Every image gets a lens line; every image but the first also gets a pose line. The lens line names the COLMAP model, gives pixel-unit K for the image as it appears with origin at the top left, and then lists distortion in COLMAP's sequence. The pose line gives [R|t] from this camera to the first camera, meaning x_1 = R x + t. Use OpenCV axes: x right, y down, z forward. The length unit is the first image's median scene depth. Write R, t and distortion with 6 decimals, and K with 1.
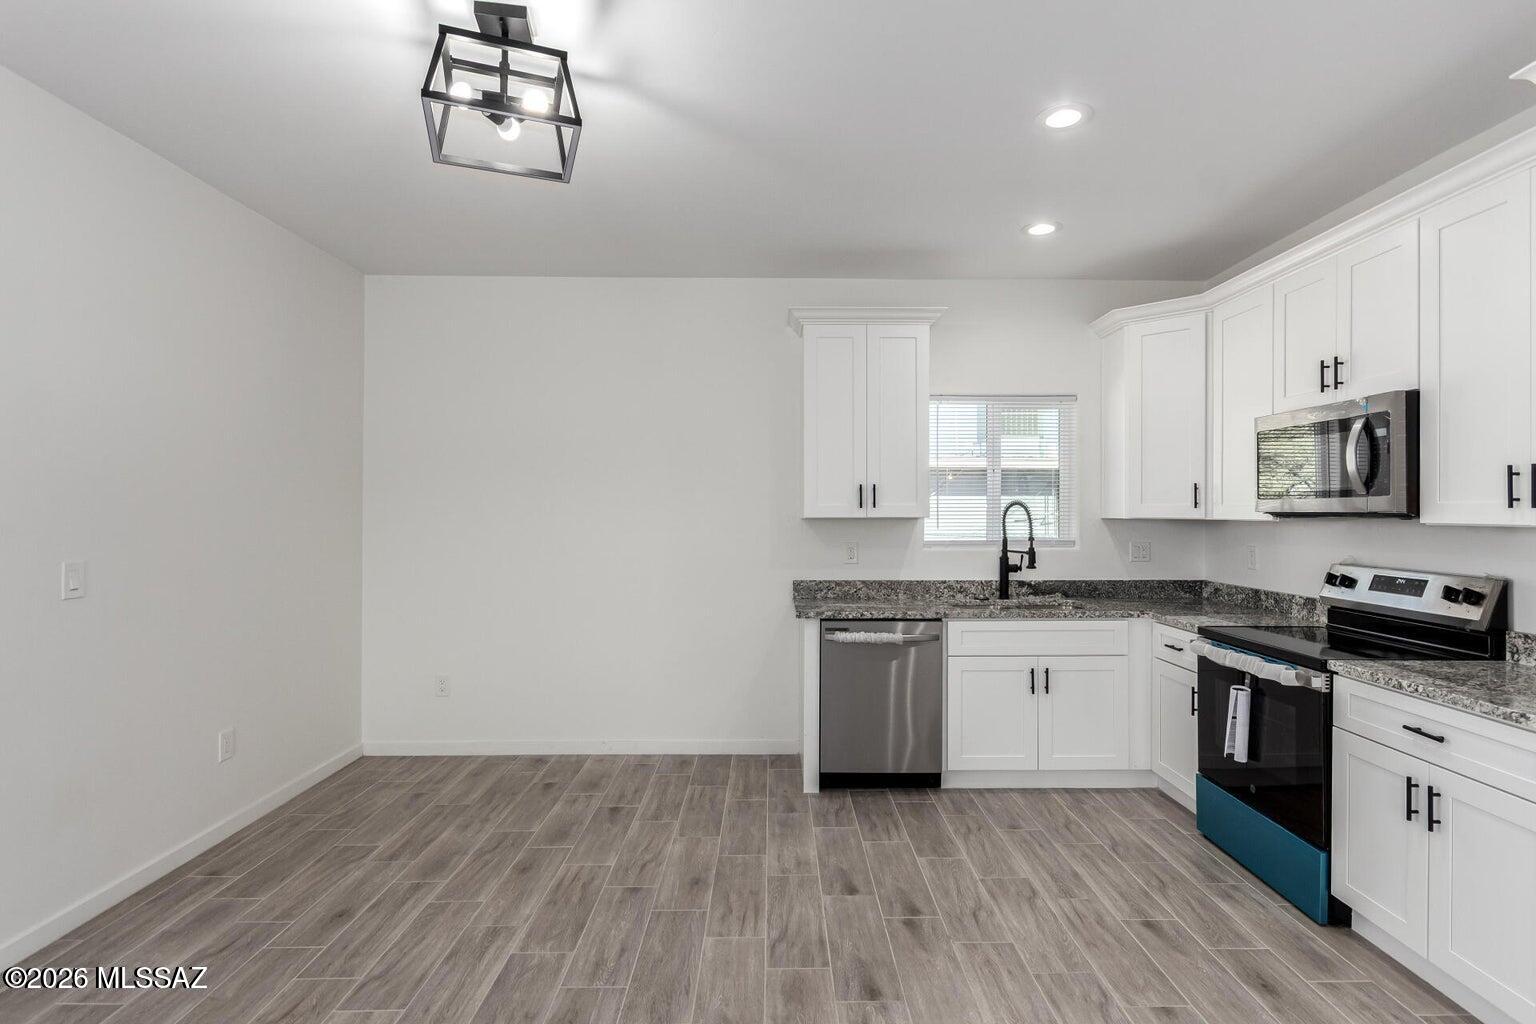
lens RADIAL K [[766.3, 0, 780.5], [0, 766.3, 508.7], [0, 0, 1]] dist [0.006109, -0.002475]
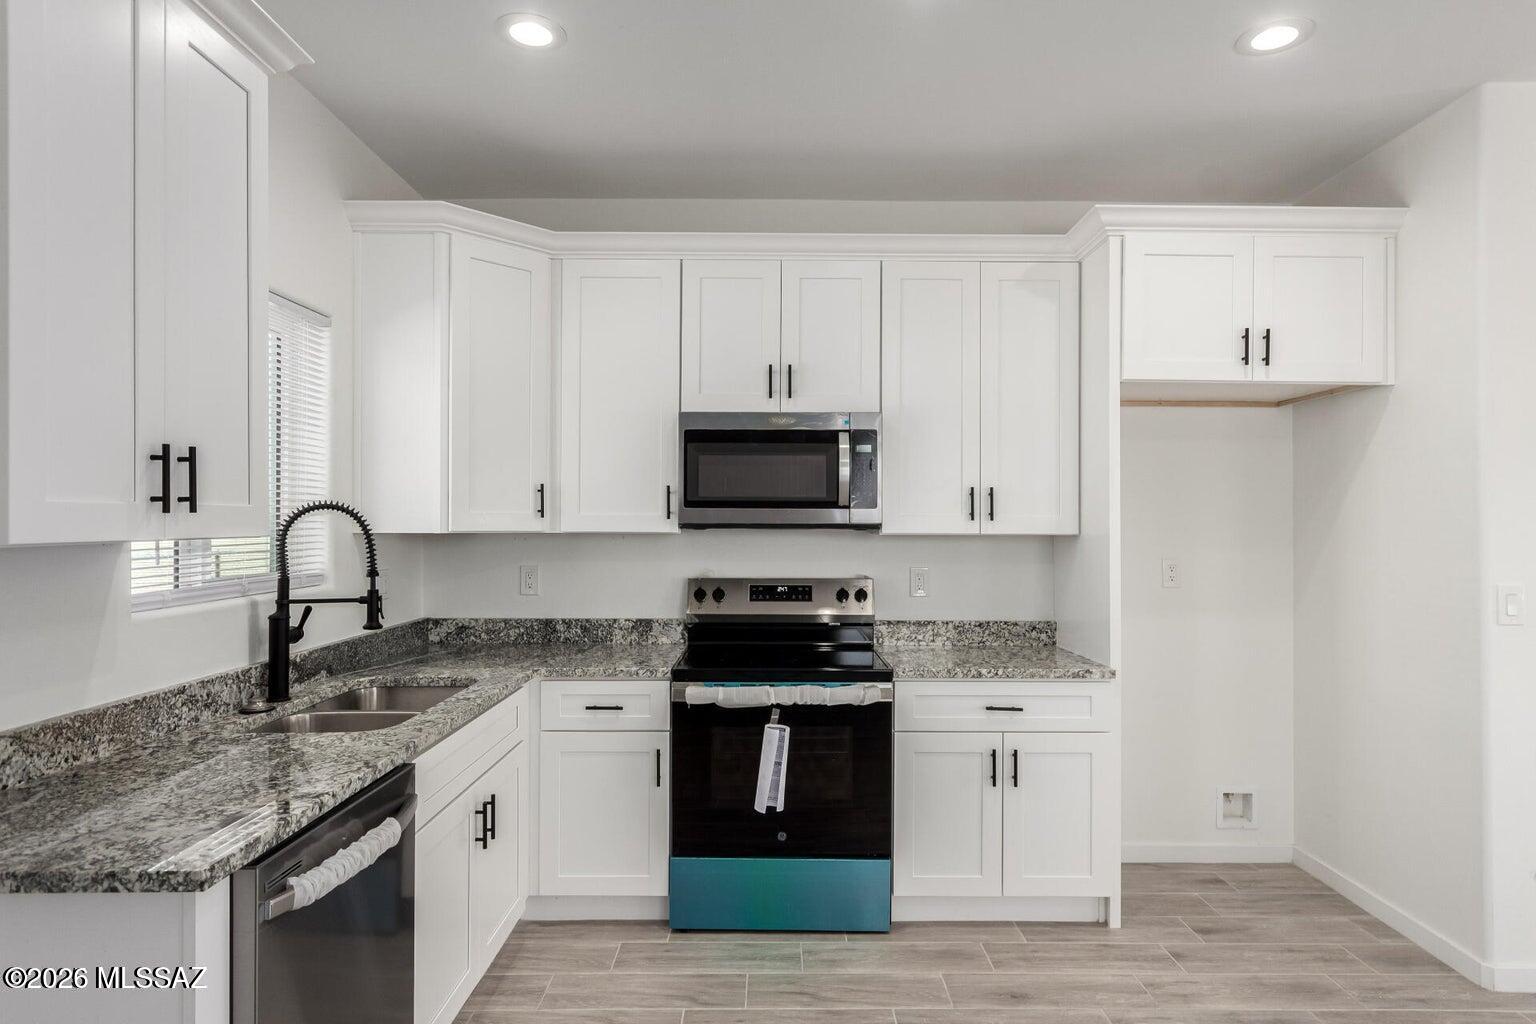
lens RADIAL K [[884.7, 0, 773.4], [0, 884.7, 523.0], [0, 0, 1]] dist [0.000413, 0.001096]
pose [[0.003867, -0.001364, 0.999992, -0.317899], [-0.005657, 0.999983, 0.001386, 0.002038], [-0.999977, -0.005663, 0.003859, 0.795865]]
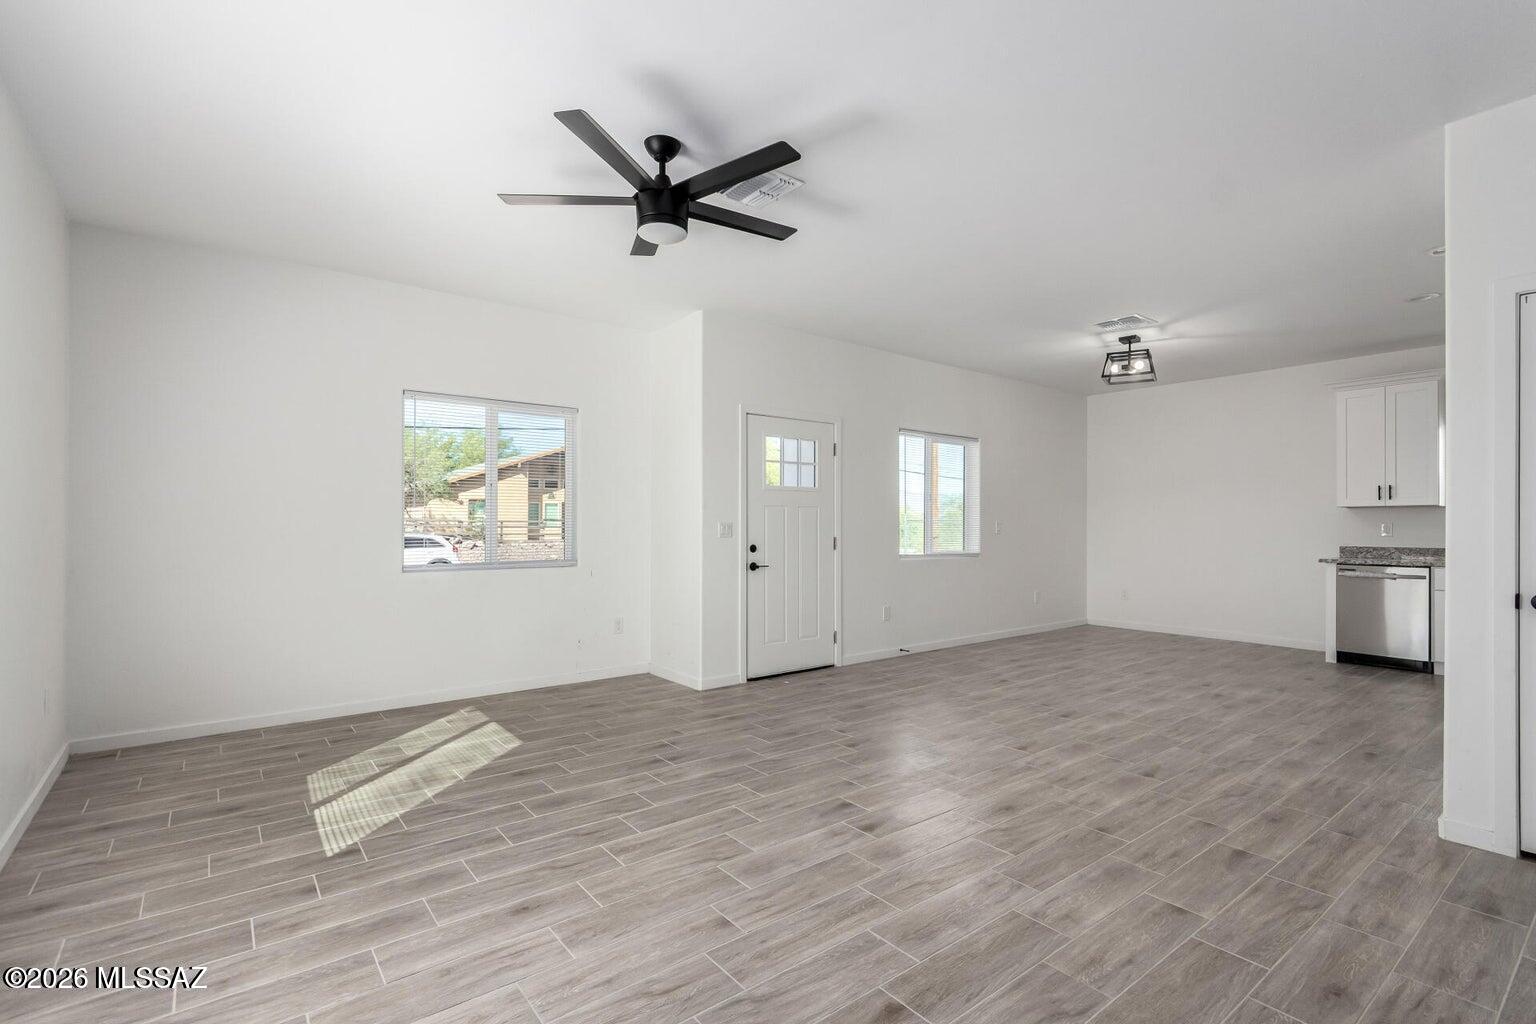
lens RADIAL K [[711.1, 0, 776.0], [0, 711.1, 518.6], [0, 0, 1]] dist [0.004579, -0.000650]
pose [[0.609990, -0.005669, -0.792389, 0.572055], [0.000343, 0.999976, -0.006890, 0.053216], [0.792409, 0.003932, 0.609977, -1.024725]]
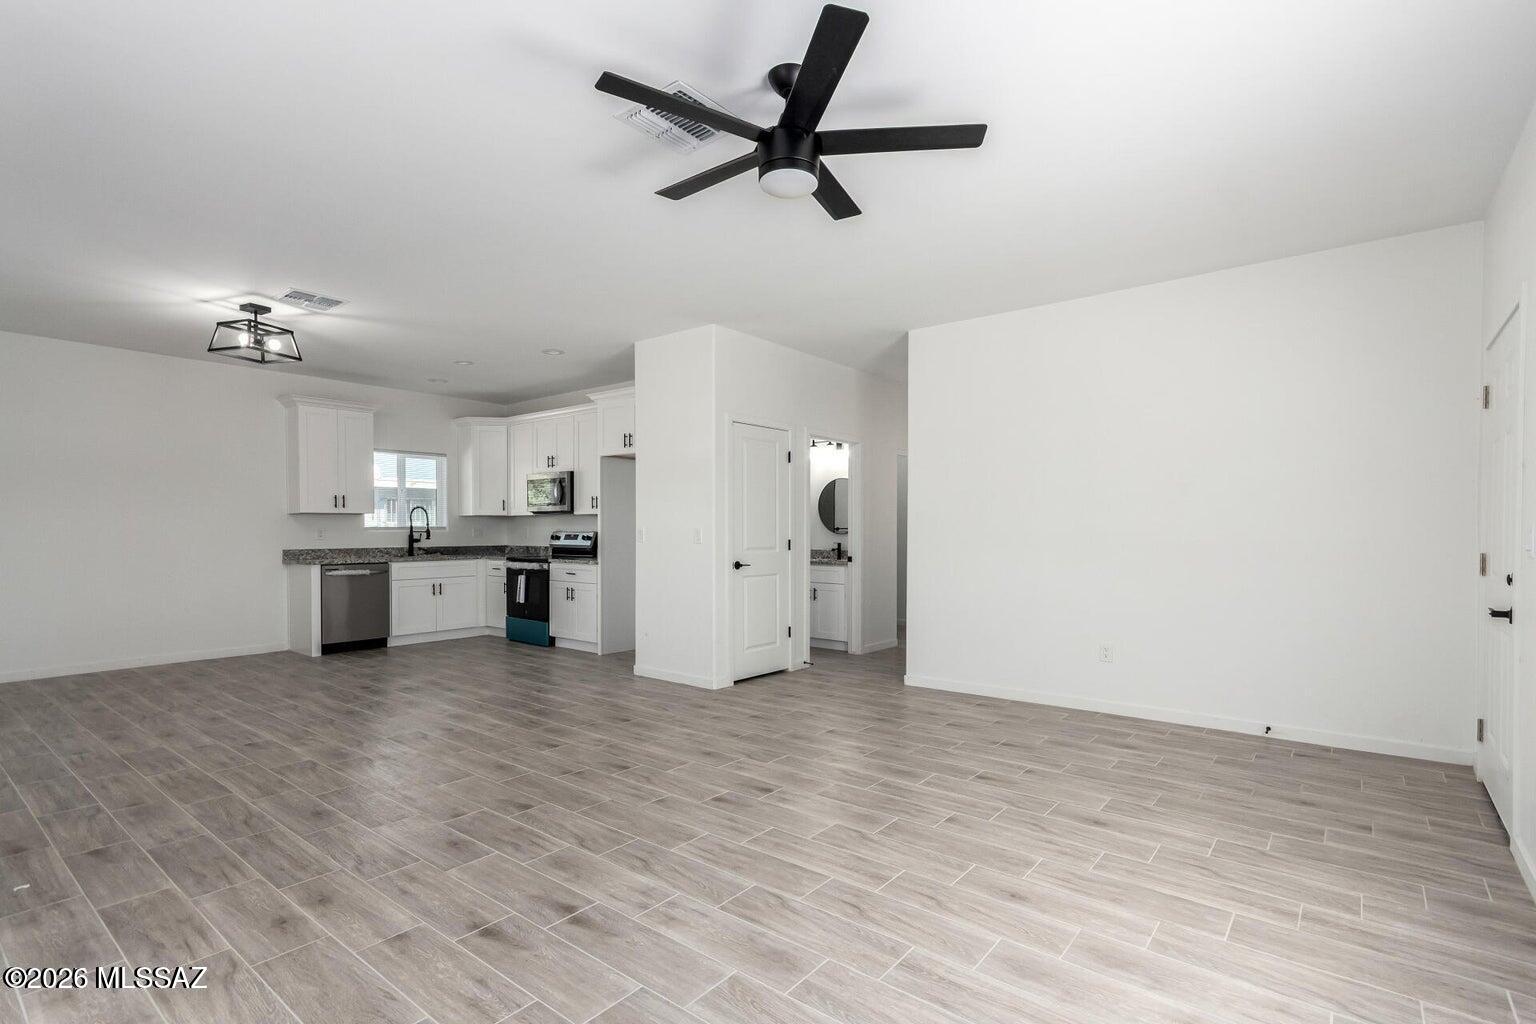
lens RADIAL K [[733.0, 0, 790.3], [0, 733.0, 541.1], [0, 0, 1]] dist [0.001382, -0.000079]
pose [[0.627713, -0.012619, 0.778343, -0.647230], [-0.001693, 0.999844, 0.017575, 0.051647], [-0.778443, -0.012349, 0.627593, -1.074785]]
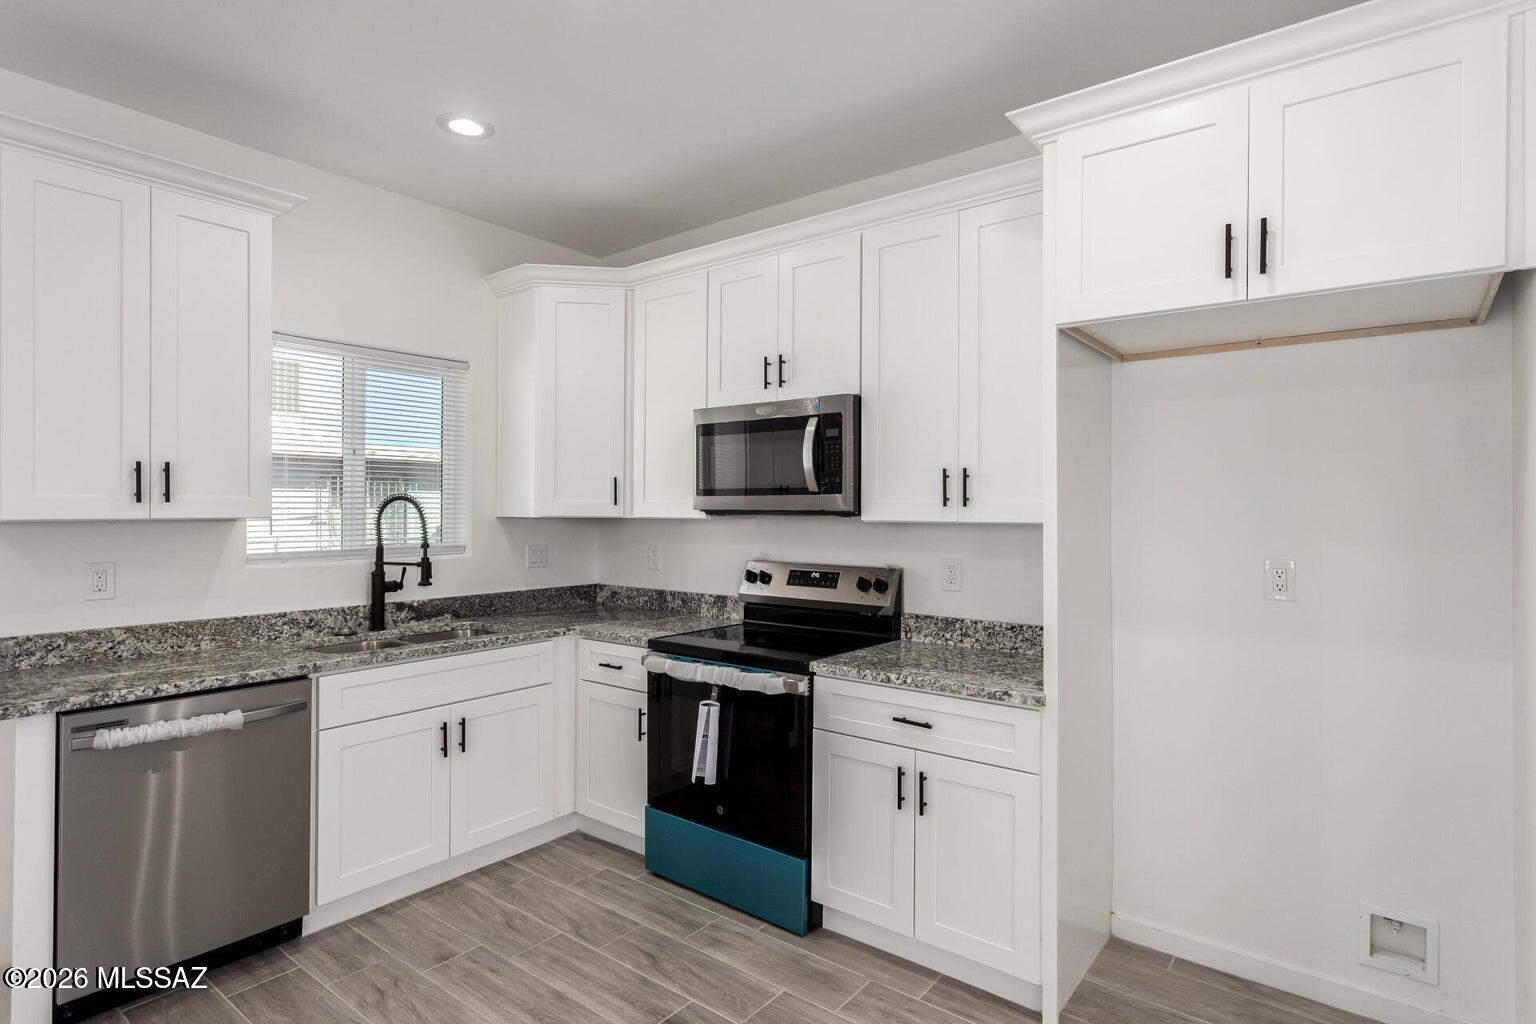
lens RADIAL K [[799.7, 0, 782.8], [0, 799.7, 508.5], [0, 0, 1]] dist [0.005958, -0.000787]
pose [[0.620777, 0.001724, 0.783985, -0.072738], [-0.004439, 0.999989, 0.001316, 0.000834], [-0.783975, -0.004297, 0.620778, 0.273504]]
